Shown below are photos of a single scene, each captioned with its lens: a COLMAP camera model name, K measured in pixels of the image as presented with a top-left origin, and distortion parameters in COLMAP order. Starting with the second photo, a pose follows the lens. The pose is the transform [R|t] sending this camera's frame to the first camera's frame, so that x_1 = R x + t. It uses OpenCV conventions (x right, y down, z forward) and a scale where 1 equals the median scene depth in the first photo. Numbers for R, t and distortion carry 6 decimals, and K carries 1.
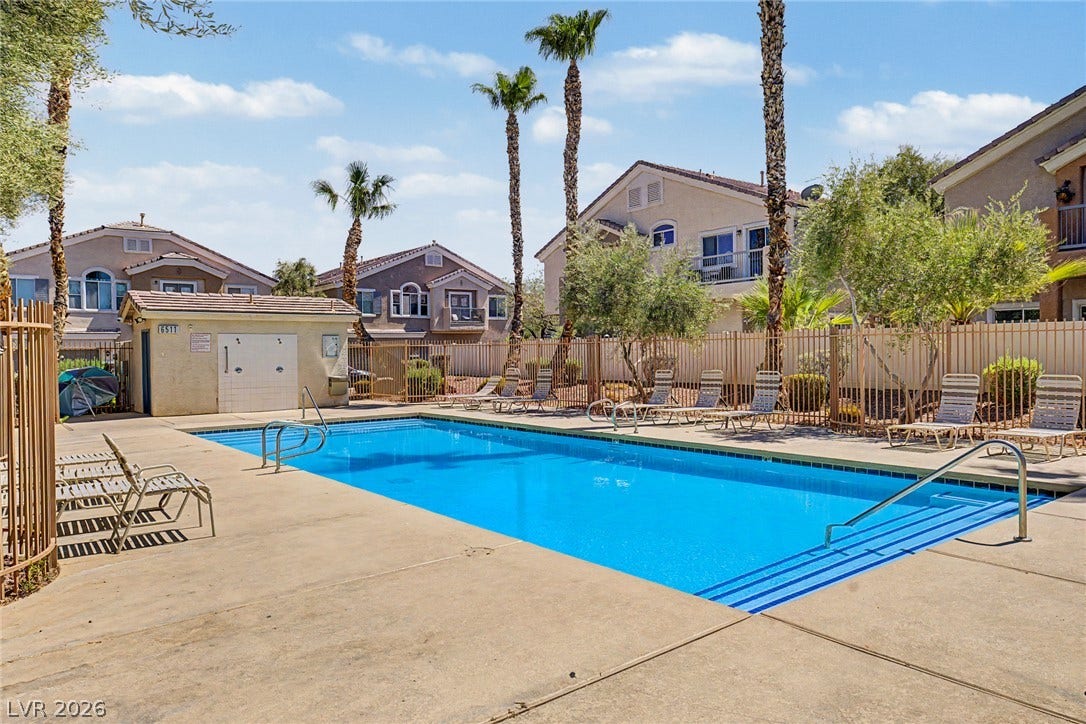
lens RADIAL K [[703.9, 0, 543.0], [0, 703.9, 362.0], [0, 0, 1]] dist [-0.000225, 0.000819]
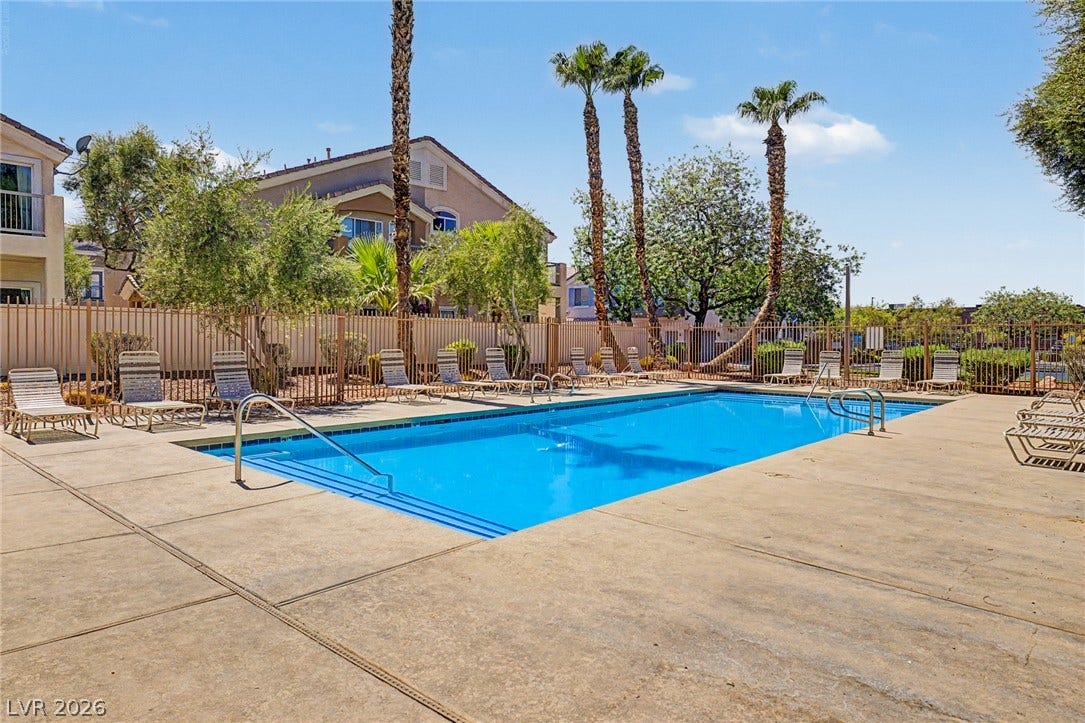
lens RADIAL K [[703.2, 0, 542.5], [0, 703.2, 361.5], [0, 0, 1]] dist [-0.000225, 0.000819]
pose [[-0.161894, -0.030256, 0.986344, -1.026476], [0.000870, 0.999525, 0.030803, -0.002384], [-0.986808, 0.005845, -0.161791, 1.187862]]
